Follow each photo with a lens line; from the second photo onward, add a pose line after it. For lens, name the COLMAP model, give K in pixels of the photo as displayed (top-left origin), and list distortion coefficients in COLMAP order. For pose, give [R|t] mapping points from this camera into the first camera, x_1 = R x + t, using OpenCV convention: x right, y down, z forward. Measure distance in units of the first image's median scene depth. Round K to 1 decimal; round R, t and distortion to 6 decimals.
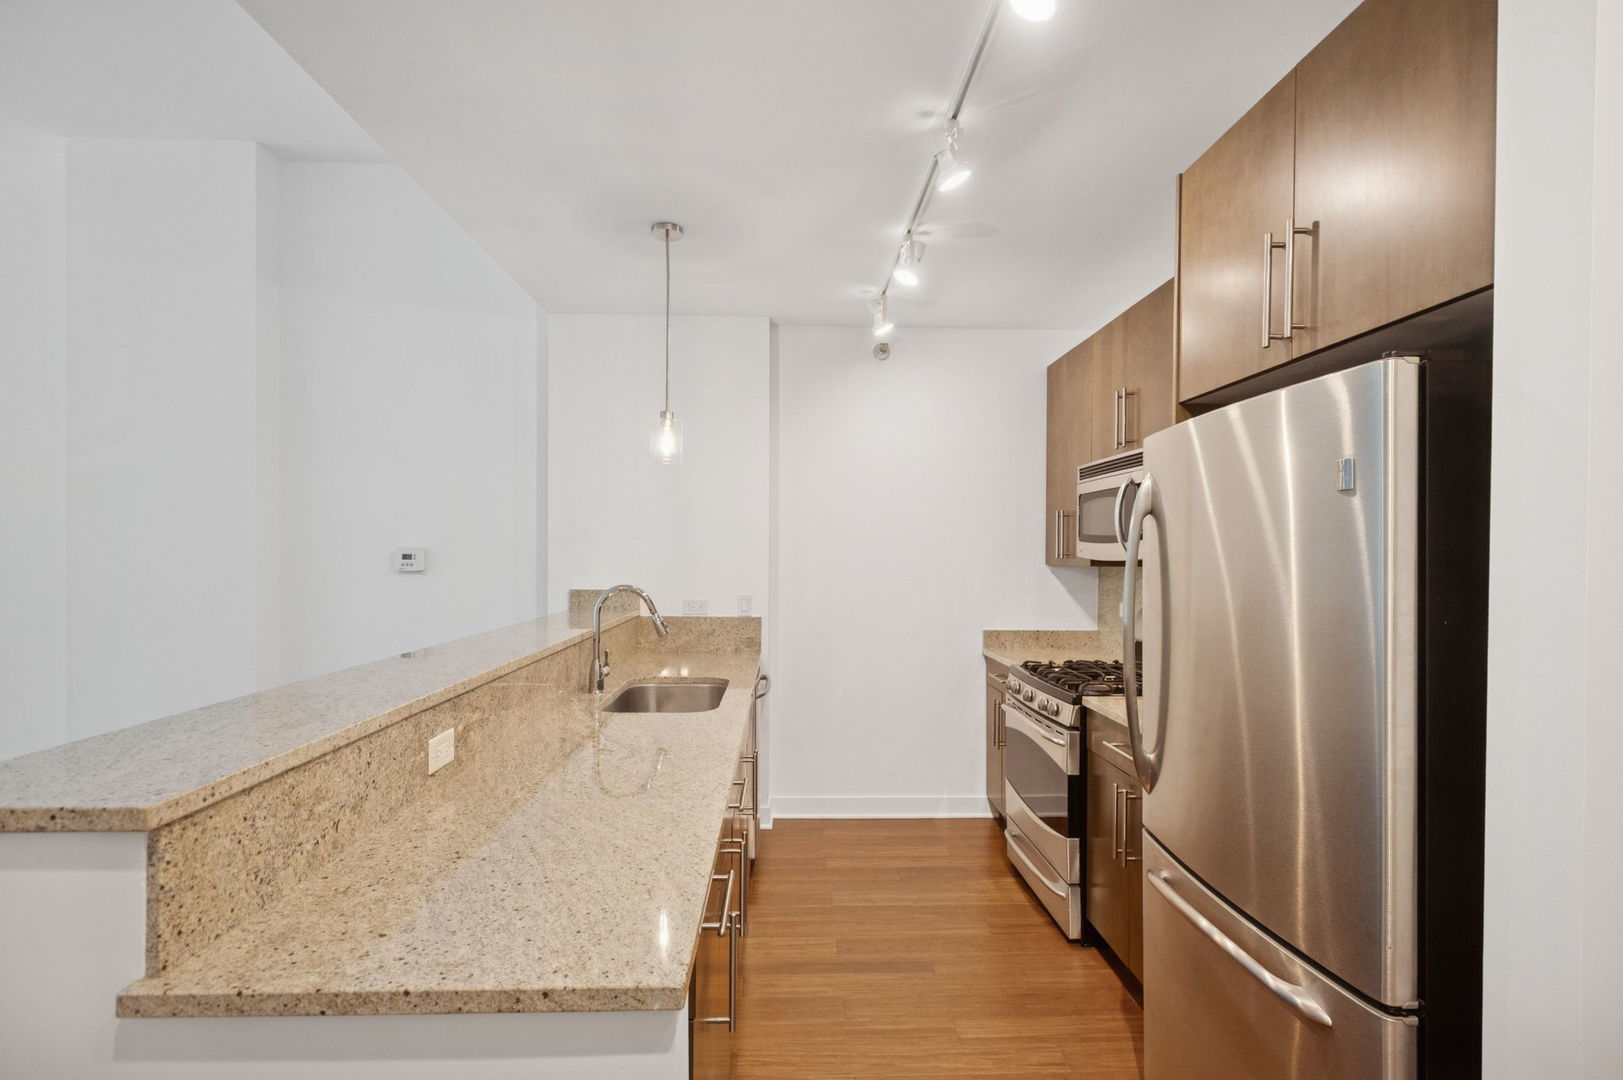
lens RADIAL K [[776.7, 0, 807.4], [0, 776.7, 556.4], [0, 0, 1]] dist [0.015131, -0.001065]
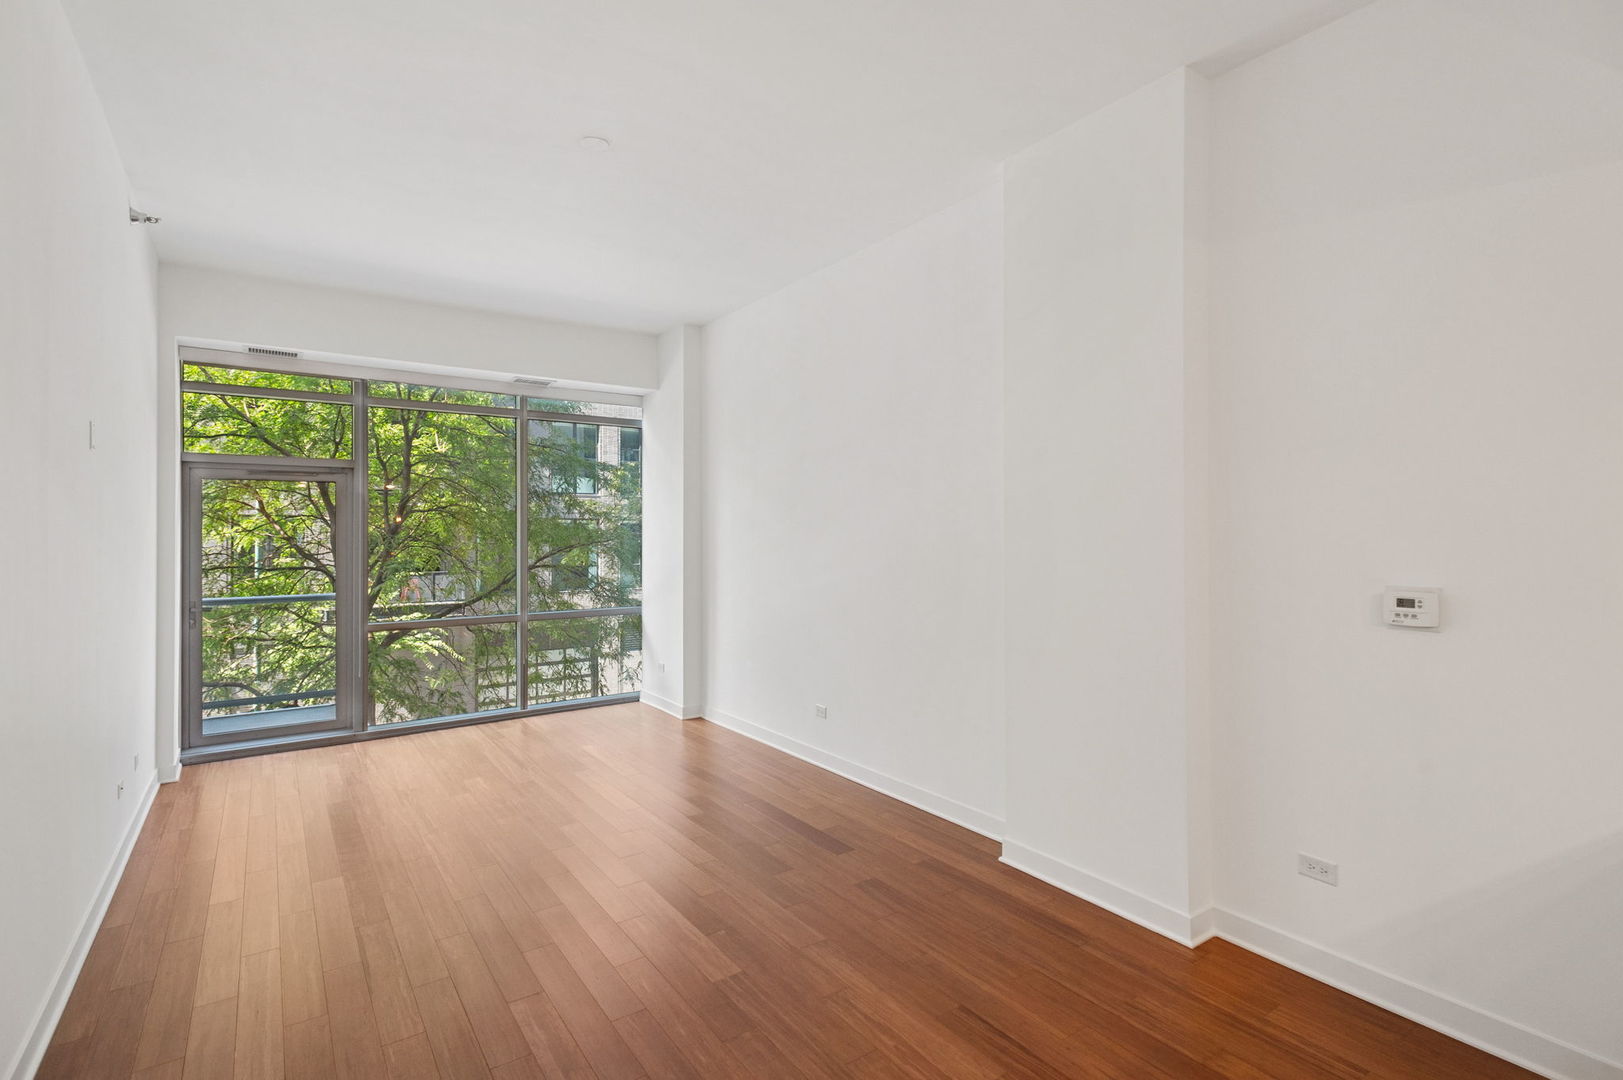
lens RADIAL K [[761.1, 0, 804.0], [0, 761.1, 528.2], [0, 0, 1]] dist [0.015363, -0.000970]
pose [[0.545033, -0.013317, -0.838309, -0.625232], [-0.000253, 0.999871, -0.016048, -0.122003], [0.838415, 0.008958, 0.544959, 0.611586]]
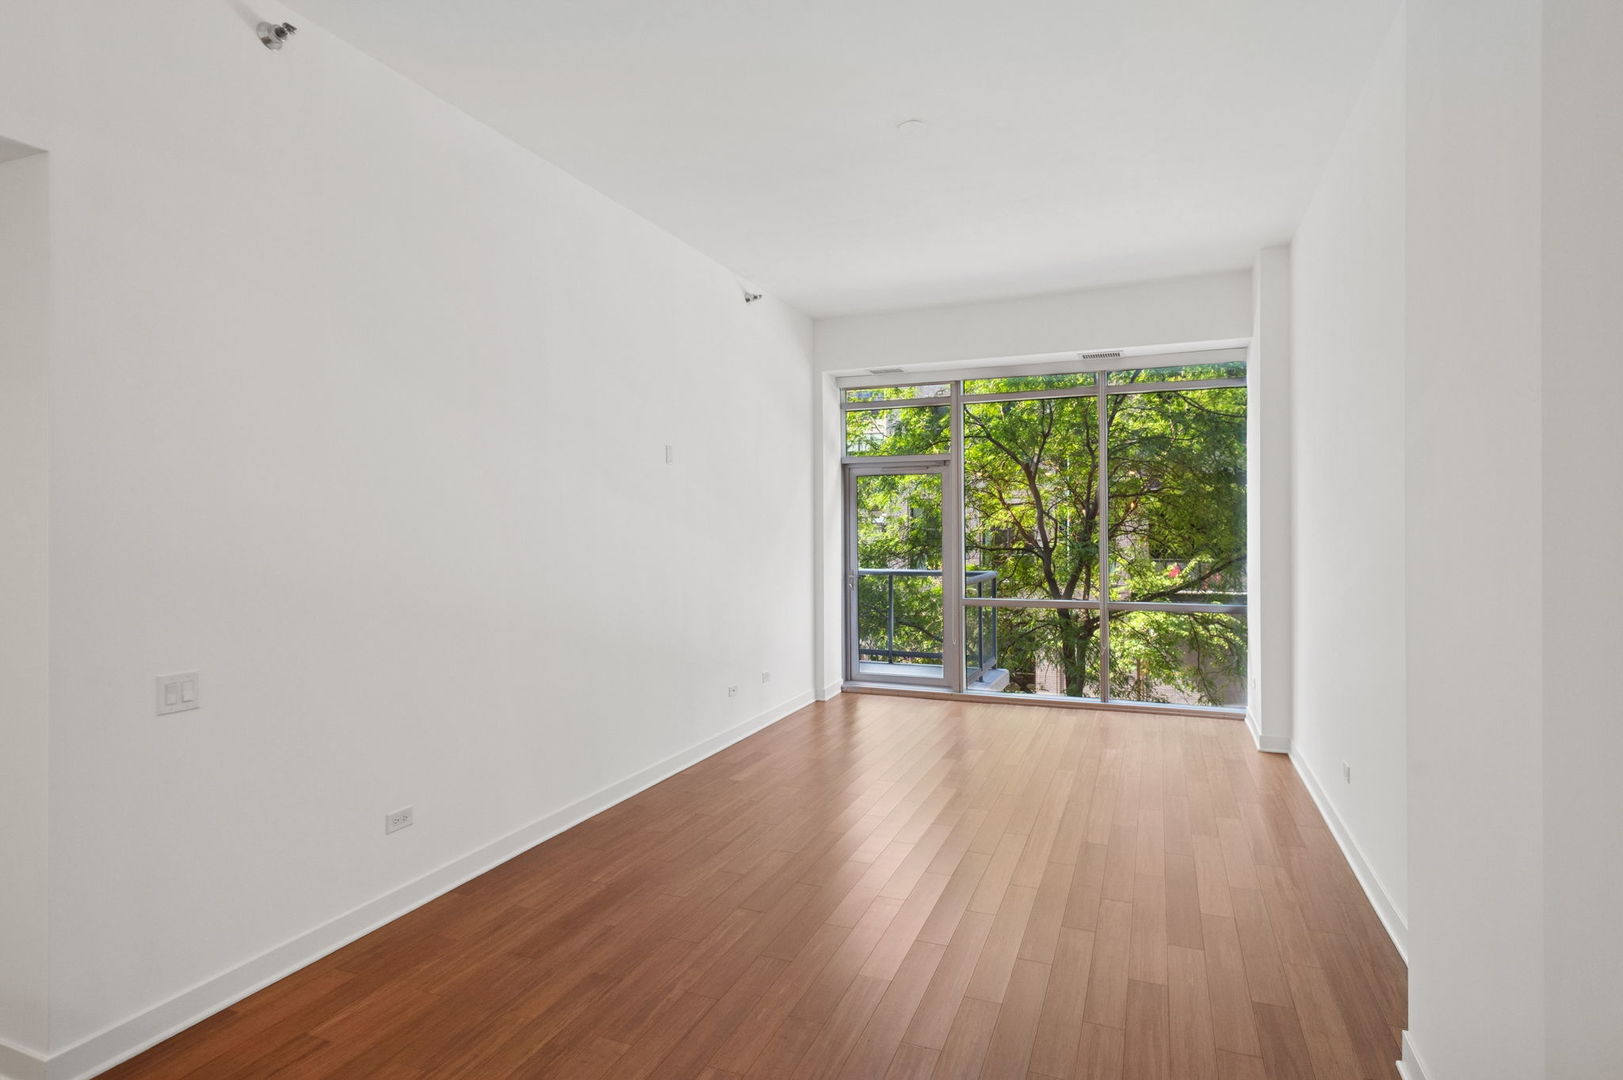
lens RADIAL K [[805.5, 0, 816.2], [0, 805.5, 525.6], [0, 0, 1]] dist [-0.002156, -0.000614]
pose [[-0.387179, -0.000280, -0.922004, -0.534908], [-0.004446, 0.999989, 0.001563, -0.113451], [0.921994, 0.004704, -0.387176, 1.972268]]
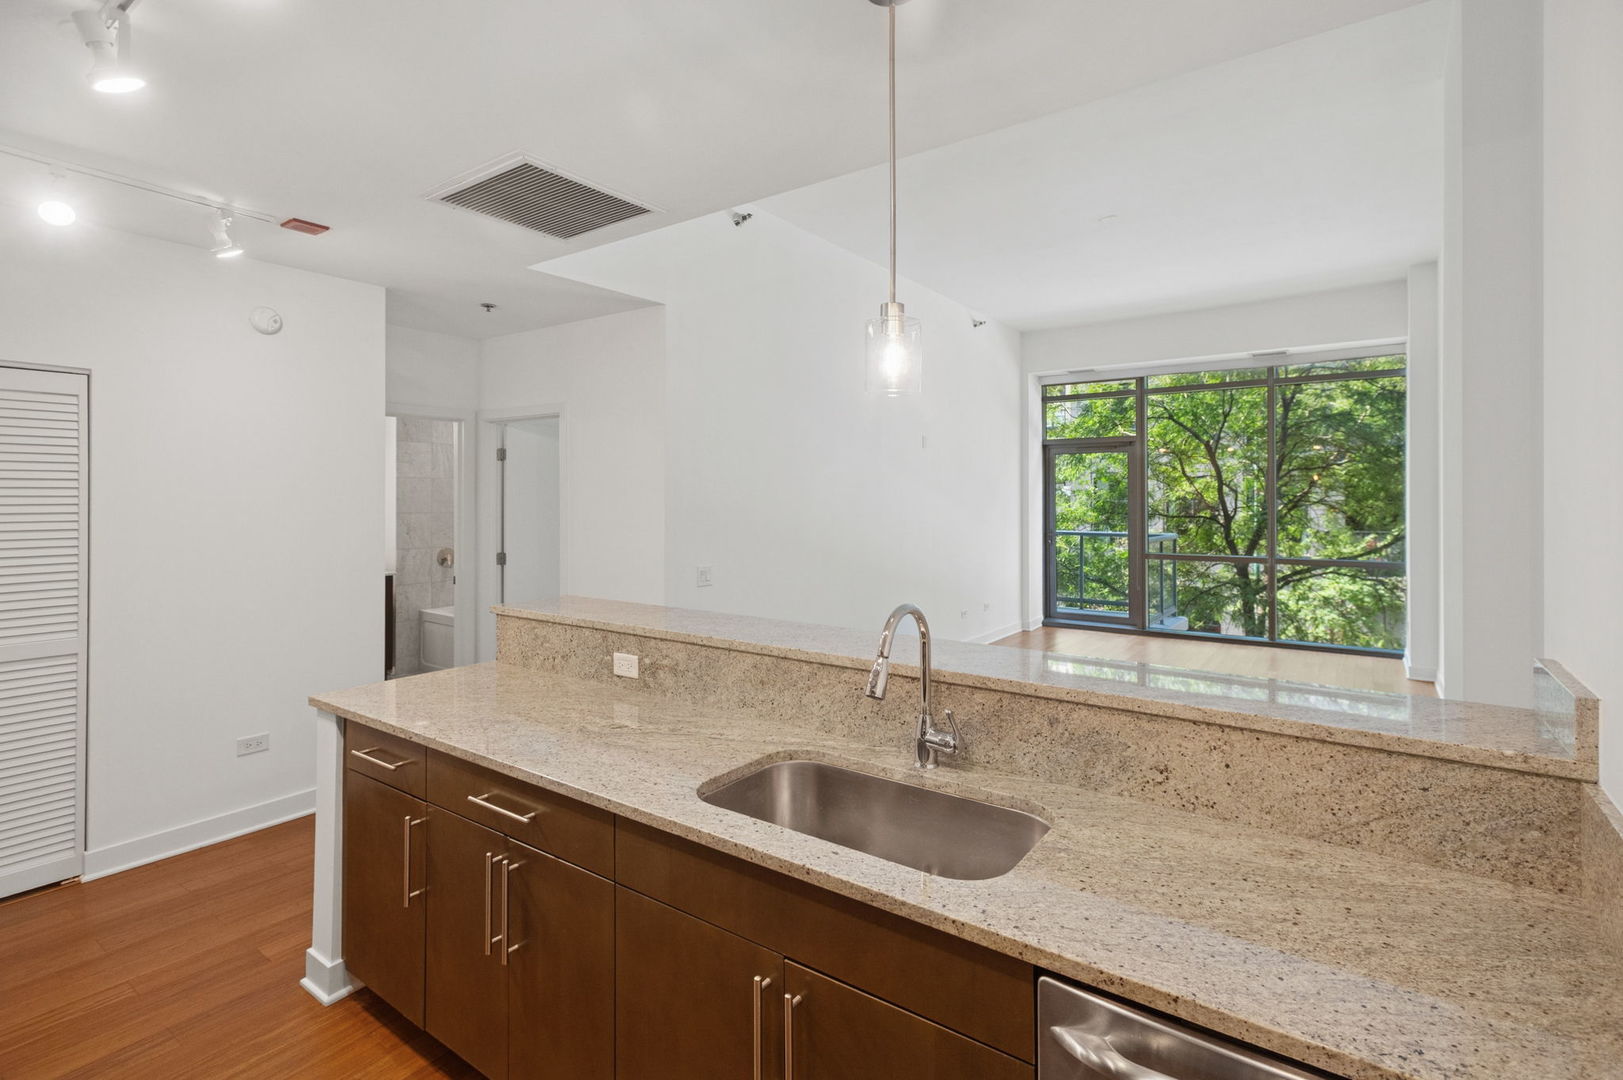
lens RADIAL K [[733.4, 0, 838.9], [0, 733.4, 491.9], [0, 0, 1]] dist [0.020123, -0.000106]
pose [[-0.576554, -0.007763, -0.817022, 0.468759], [-0.008846, 0.999956, -0.003258, -0.087642], [0.817011, 0.005349, -0.576597, 2.207111]]
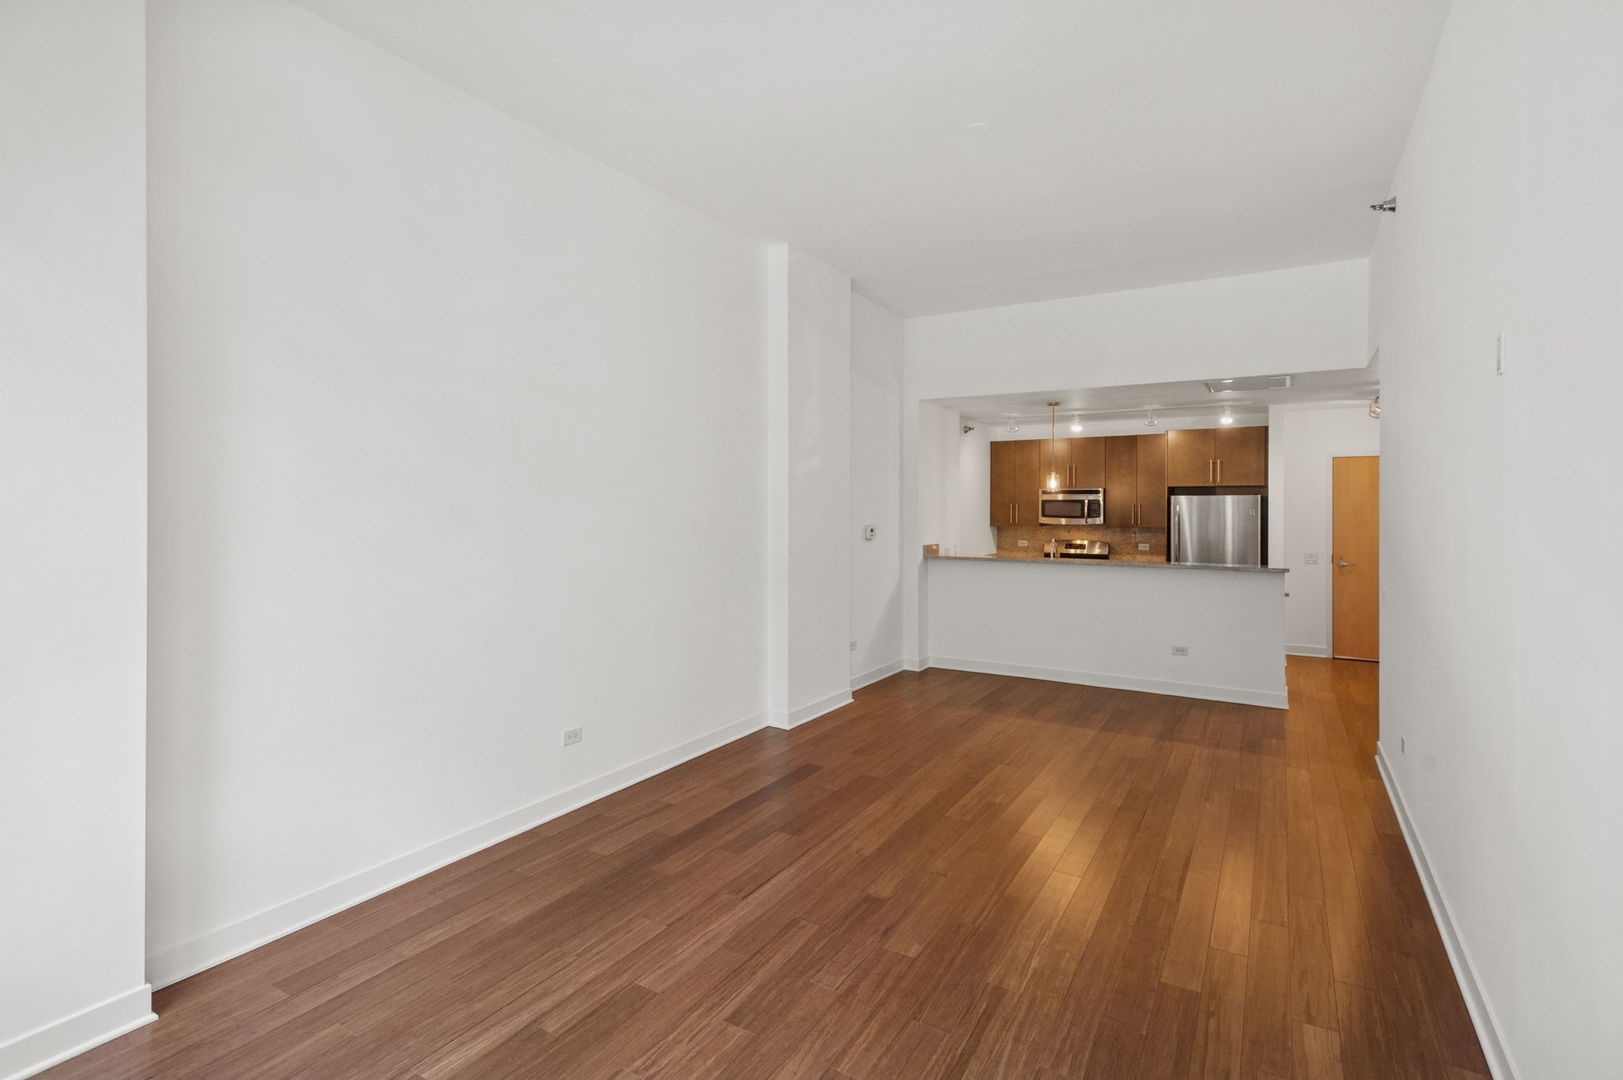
lens RADIAL K [[776.7, 0, 807.4], [0, 776.7, 556.4], [0, 0, 1]] dist [0.015131, -0.001065]
pose [[0.548645, -0.056884, 0.834118, -5.018649], [0.002672, 0.997797, 0.066289, -0.137779], [-0.836051, -0.034140, 0.547588, 0.461257]]
